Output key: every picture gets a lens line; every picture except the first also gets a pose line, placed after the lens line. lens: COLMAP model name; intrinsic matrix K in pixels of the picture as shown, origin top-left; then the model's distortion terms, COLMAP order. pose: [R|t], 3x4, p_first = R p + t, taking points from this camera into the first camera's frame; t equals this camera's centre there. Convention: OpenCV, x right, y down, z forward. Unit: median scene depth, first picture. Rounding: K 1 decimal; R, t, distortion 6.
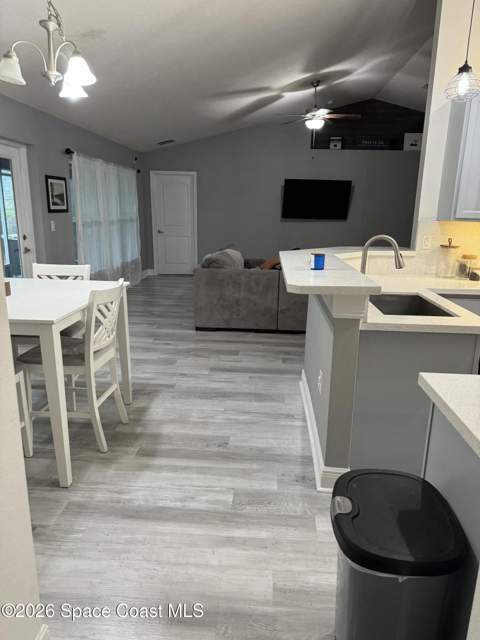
lens RADIAL K [[450.8, 0, 241.3], [0, 450.8, 321.2], [0, 0, 1]] dist [0.036099, -0.018039]
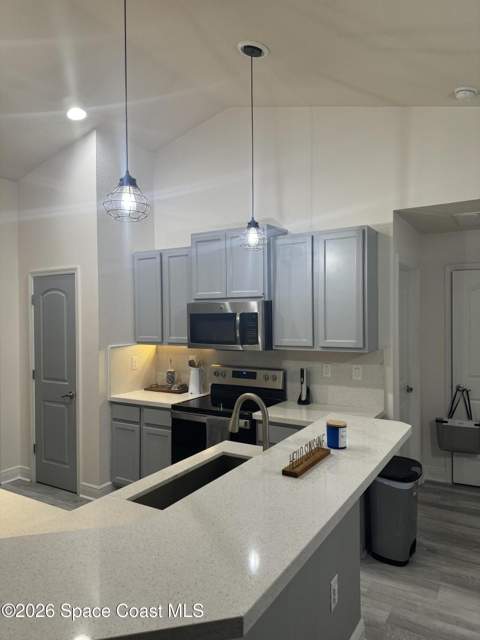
lens RADIAL K [[450.8, 0, 240.6], [0, 450.8, 319.7], [0, 0, 1]] dist [0.036099, -0.018039]
pose [[-0.889044, -0.017622, 0.457483, -0.010539], [0.103684, 0.965546, 0.238687, -0.307489], [-0.445927, 0.259637, -0.856585, 1.020085]]
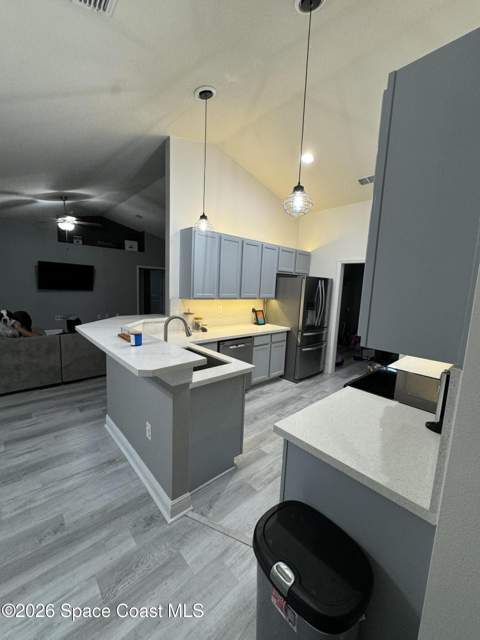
lens RADIAL K [[253.0, 0, 241.1], [0, 253.0, 320.4], [0, 0, 1]] dist [-0.003028, -0.001172]
pose [[0.688821, -0.086467, 0.719756, -0.084894], [0.147958, 0.988730, -0.022818, -0.077259], [-0.709672, 0.122211, 0.693852, 0.178549]]
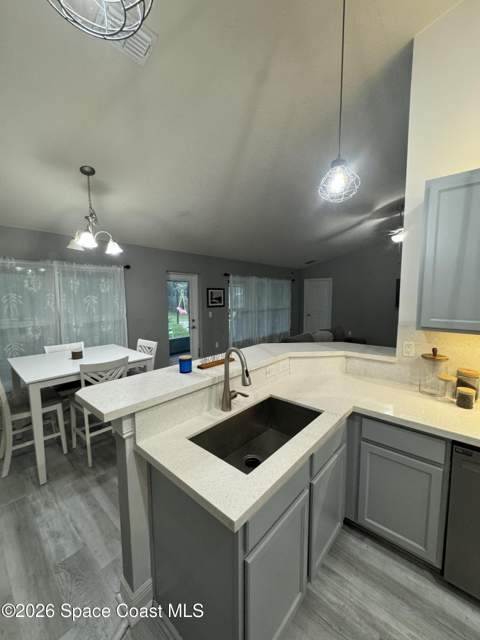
lens RADIAL K [[253.0, 0, 240.5], [0, 253.0, 320.1], [0, 0, 1]] dist [-0.003028, -0.001172]
pose [[0.787942, 0.036773, -0.614650, 0.407339], [-0.130338, 0.985557, -0.108121, -0.120348], [0.601796, 0.165305, 0.781355, 0.361621]]
